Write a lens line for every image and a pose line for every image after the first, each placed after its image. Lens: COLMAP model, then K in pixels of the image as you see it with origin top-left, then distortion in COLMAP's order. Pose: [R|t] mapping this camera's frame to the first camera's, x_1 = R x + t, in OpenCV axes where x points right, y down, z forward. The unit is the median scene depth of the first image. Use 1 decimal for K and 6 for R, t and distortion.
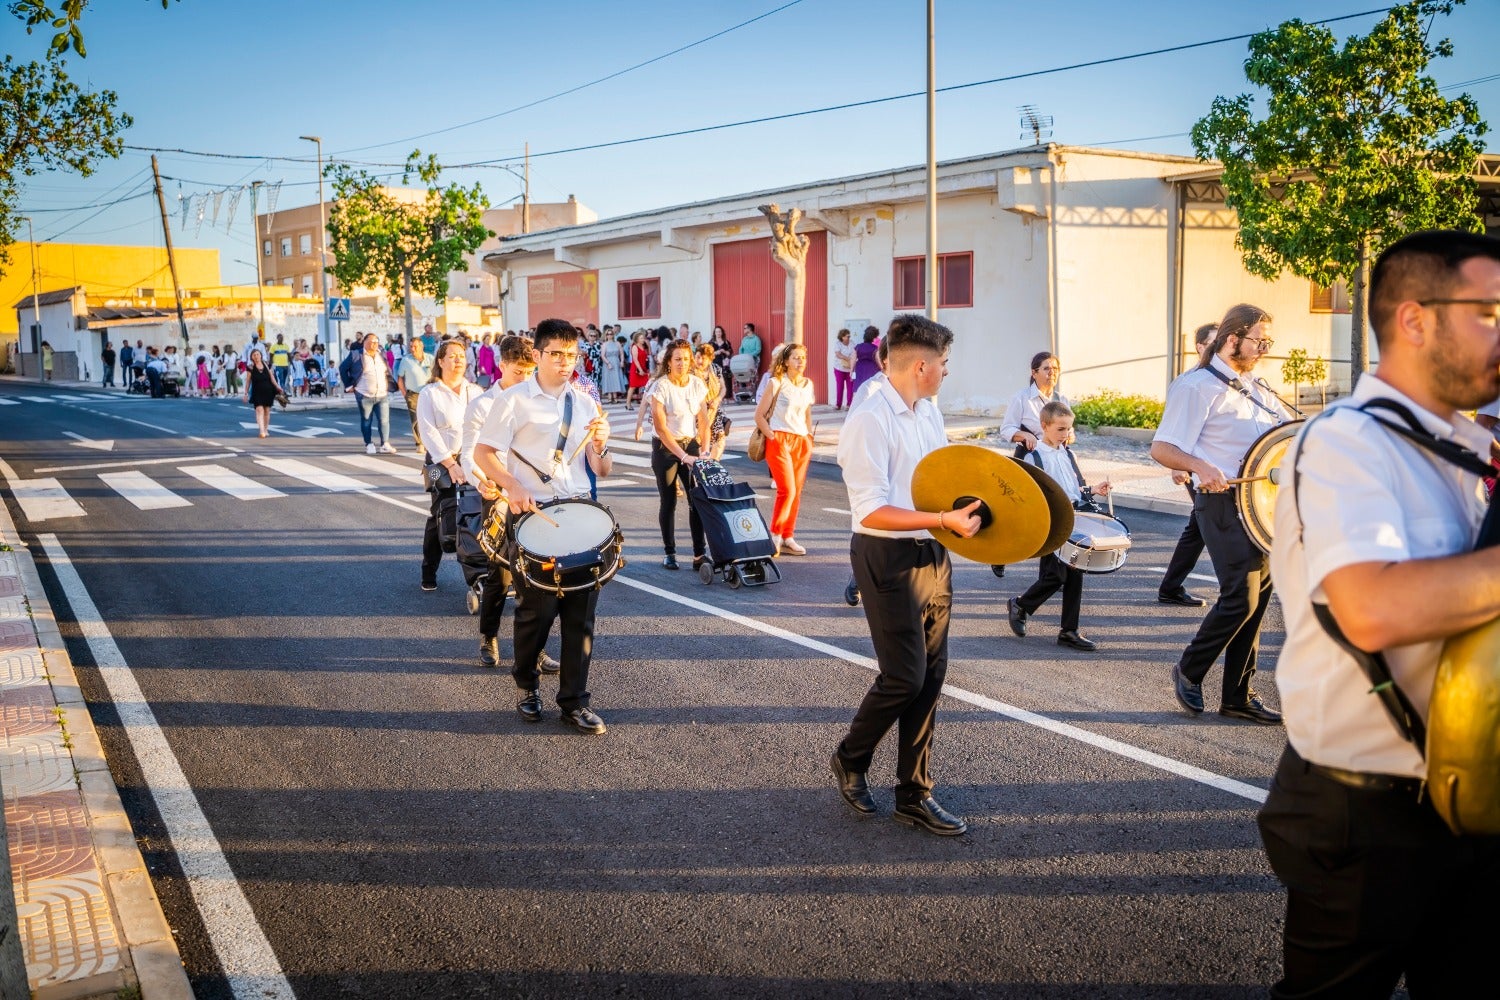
lens RADIAL K [[1198.2, 0, 750.0], [0, 1198.2, 500.0], [0, 0, 1]] dist [-0.116246, 0.084120]
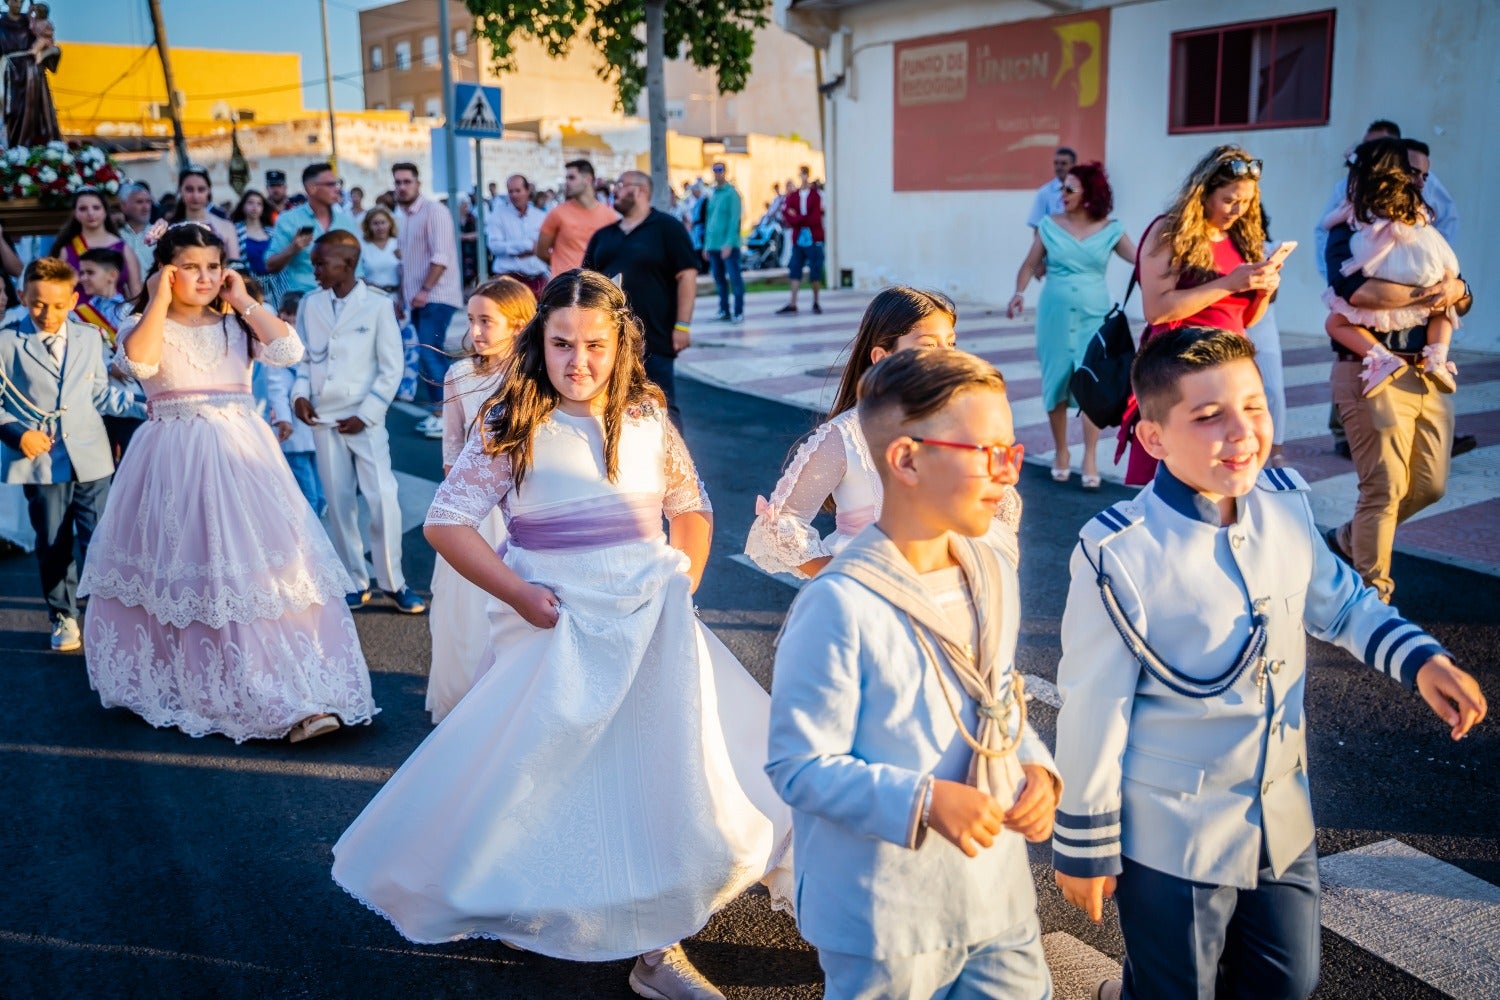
lens RADIAL K [[1464.7, 0, 750.0], [0, 1464.7, 500.0], [0, 0, 1]] dist [-0.062022, 0.116431]
pose [[0.988385, 0.026402, -0.149660, -0.189418], [-0.015570, 0.997203, 0.073098, -0.069965], [0.151171, -0.069919, 0.986032, 0.546653]]
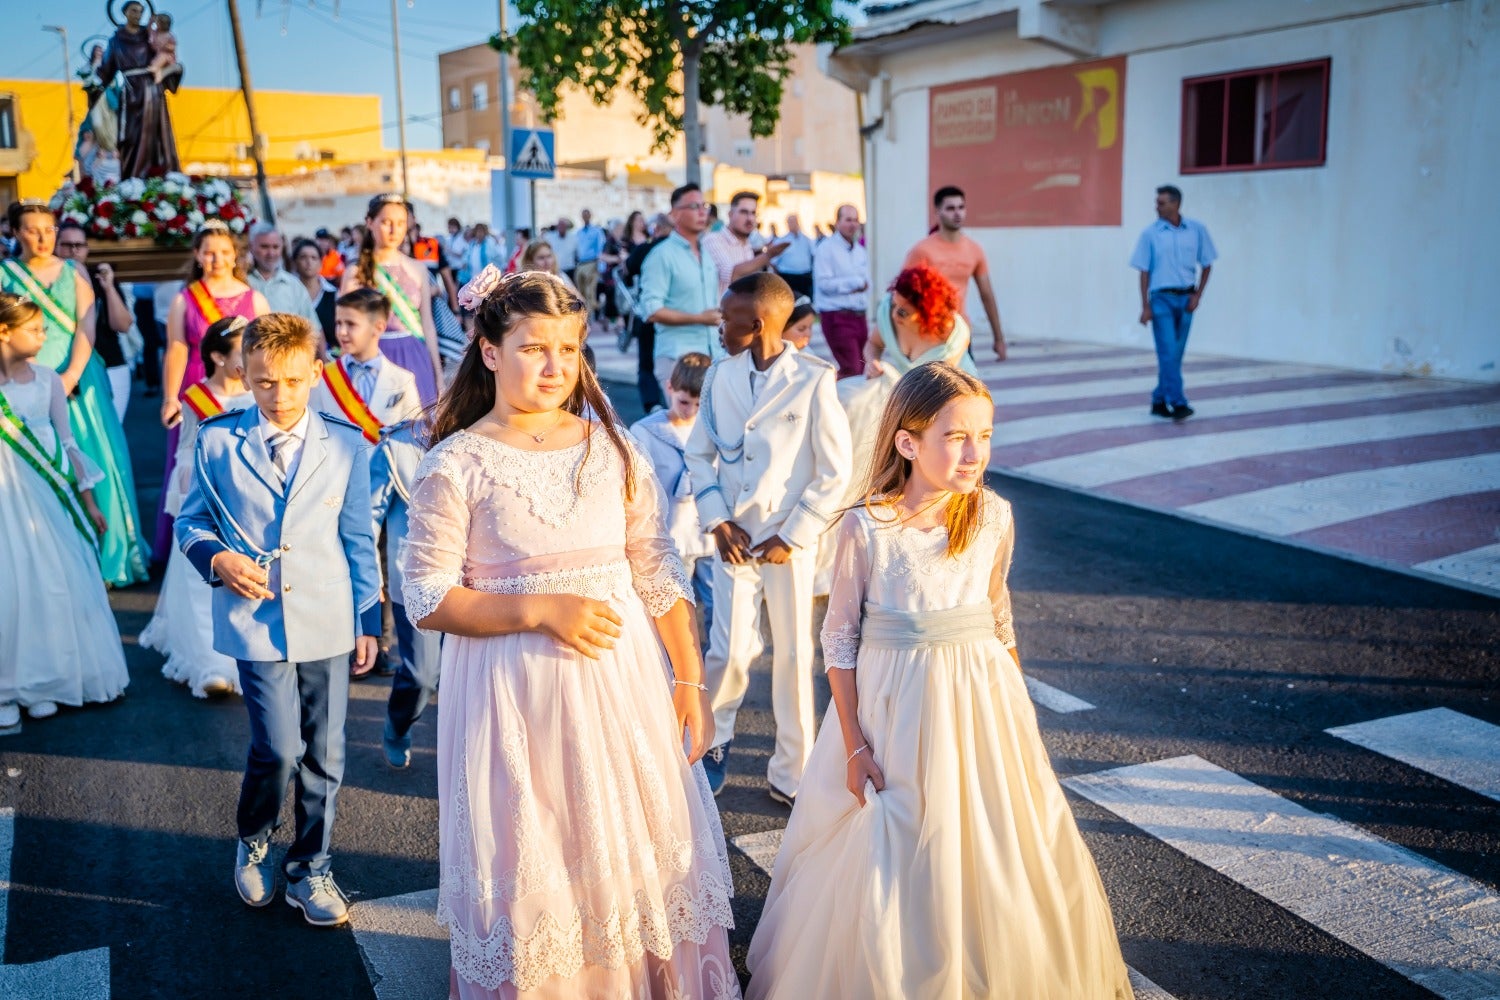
lens RADIAL K [[1464.7, 0, 750.0], [0, 1464.7, 500.0], [0, 0, 1]] dist [-0.062022, 0.116431]
pose [[0.979401, 0.031763, -0.199410, -0.167881], [-0.022165, 0.998494, 0.050184, -0.066064], [0.200704, -0.044730, 0.978630, 0.516168]]
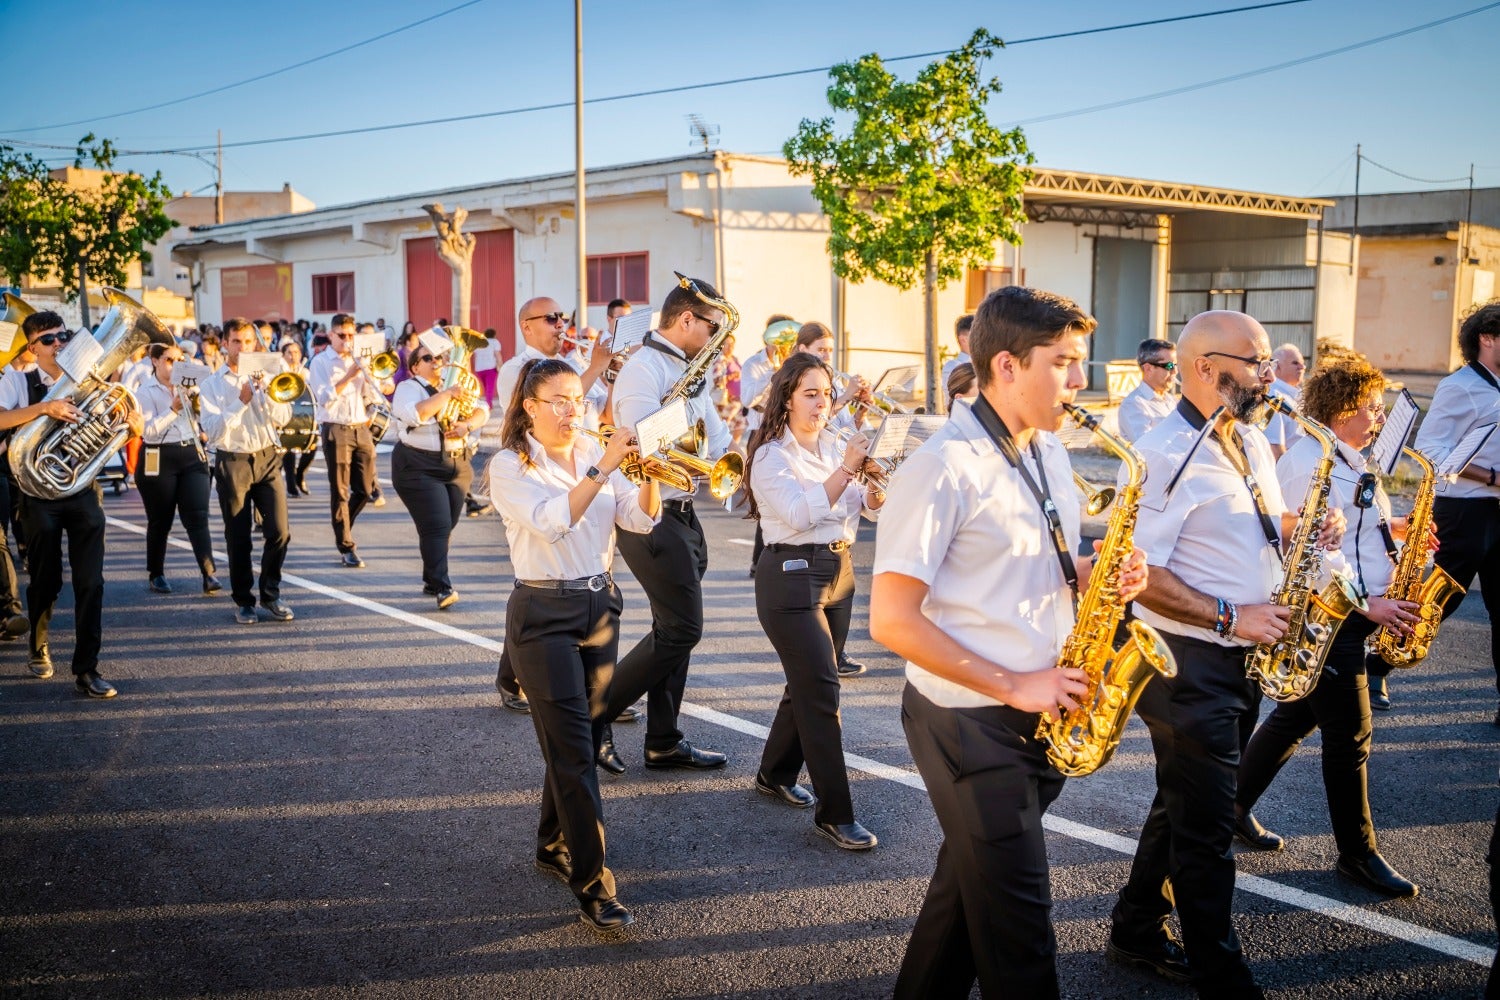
lens RADIAL K [[1198.2, 0, 750.0], [0, 1198.2, 500.0], [0, 0, 1]] dist [-0.116246, 0.084120]
pose [[0.977178, -0.016934, 0.211746, 0.037132], [0.016198, 0.999855, 0.005211, 0.004379], [-0.211804, -0.001662, 0.977311, -0.034628]]
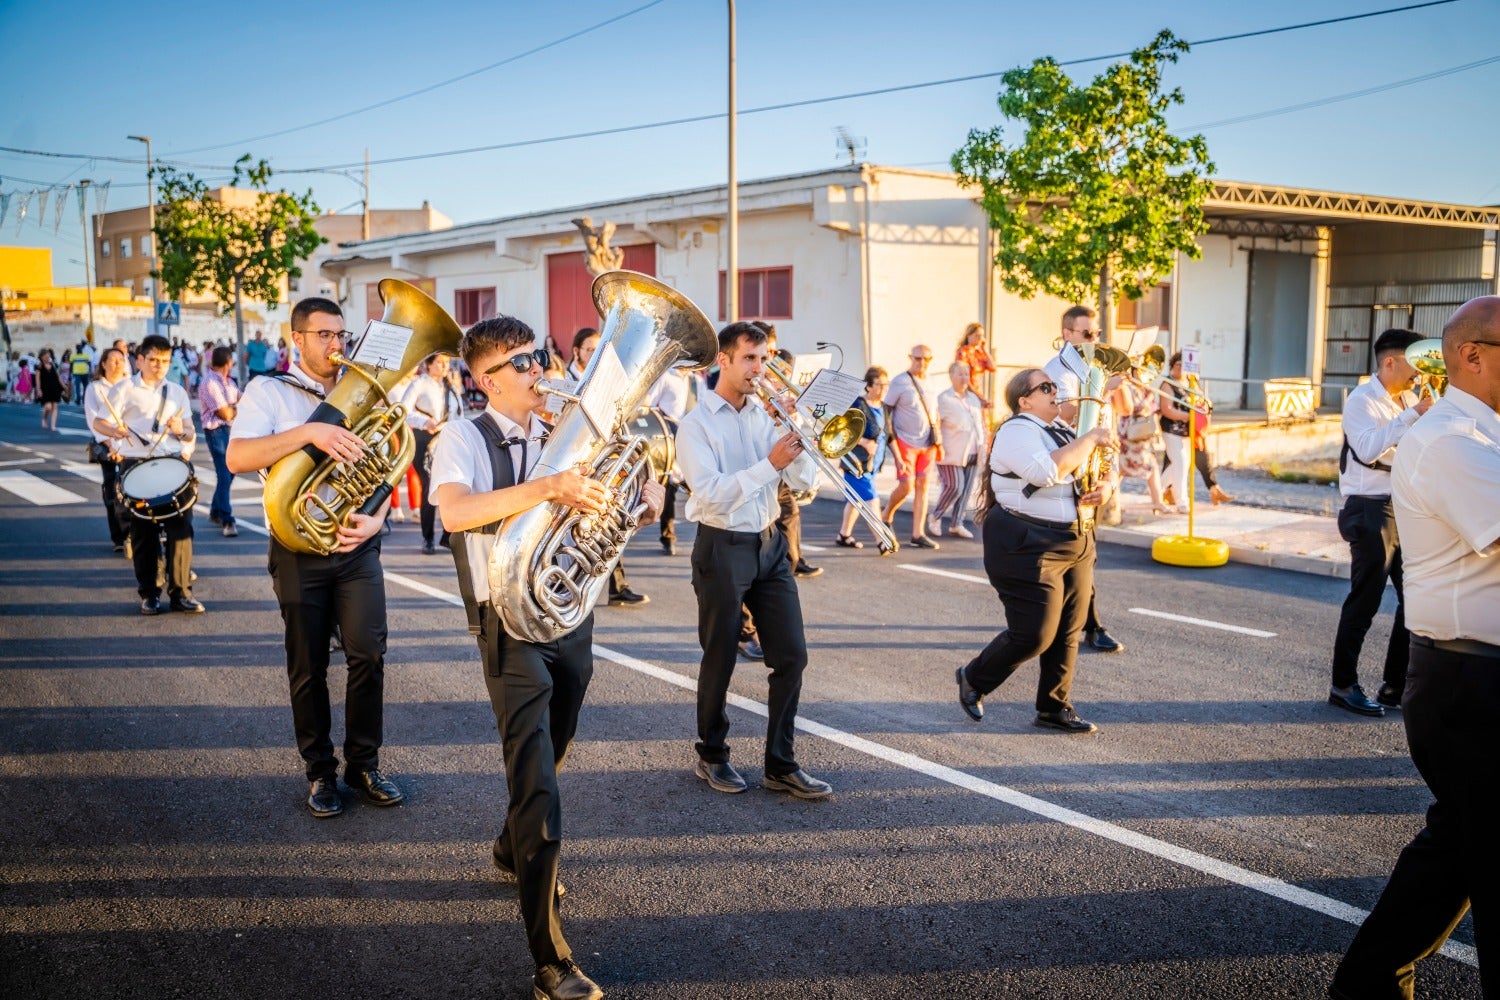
lens RADIAL K [[1198.2, 0, 750.0], [0, 1198.2, 500.0], [0, 0, 1]] dist [-0.116246, 0.084120]
pose [[0.993764, -0.000817, 0.111501, 0.026578], [0.001725, 0.999966, -0.008048, 0.002015], [-0.111490, 0.008190, 0.993732, -0.019183]]
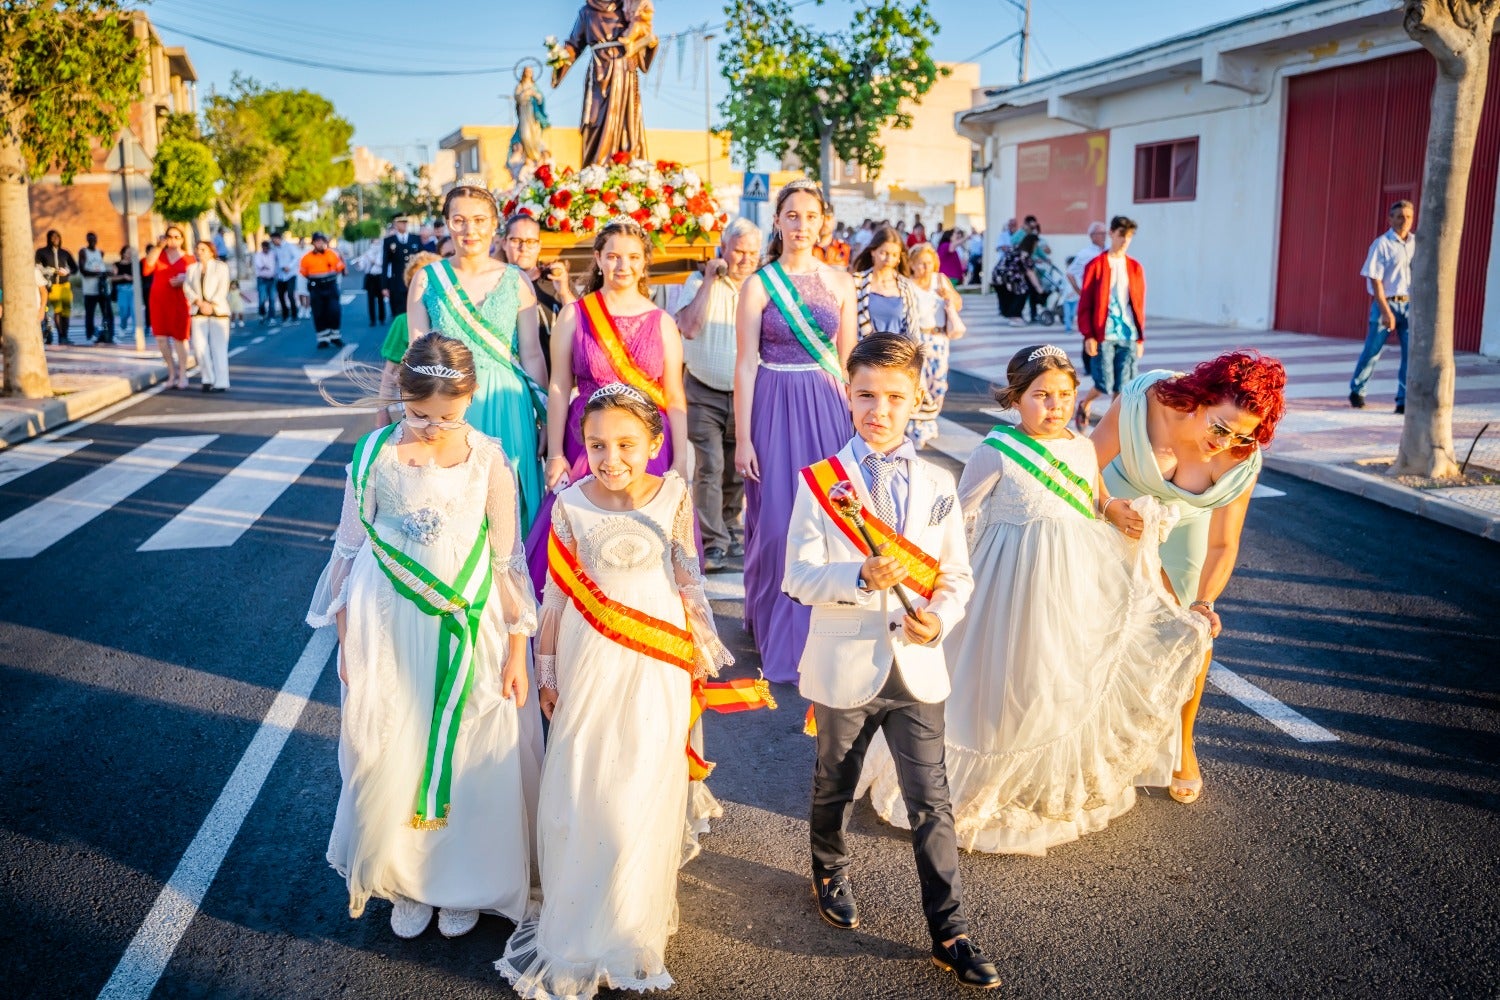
lens RADIAL K [[1241.2, 0, 750.0], [0, 1241.2, 500.0], [0, 0, 1]] dist [-0.127681, 0.100386]
pose [[0.899286, 0.094302, -0.427073, 0.004292], [-0.060739, 0.993944, 0.091575, -0.038727], [0.433122, -0.056412, 0.899568, 0.309460]]
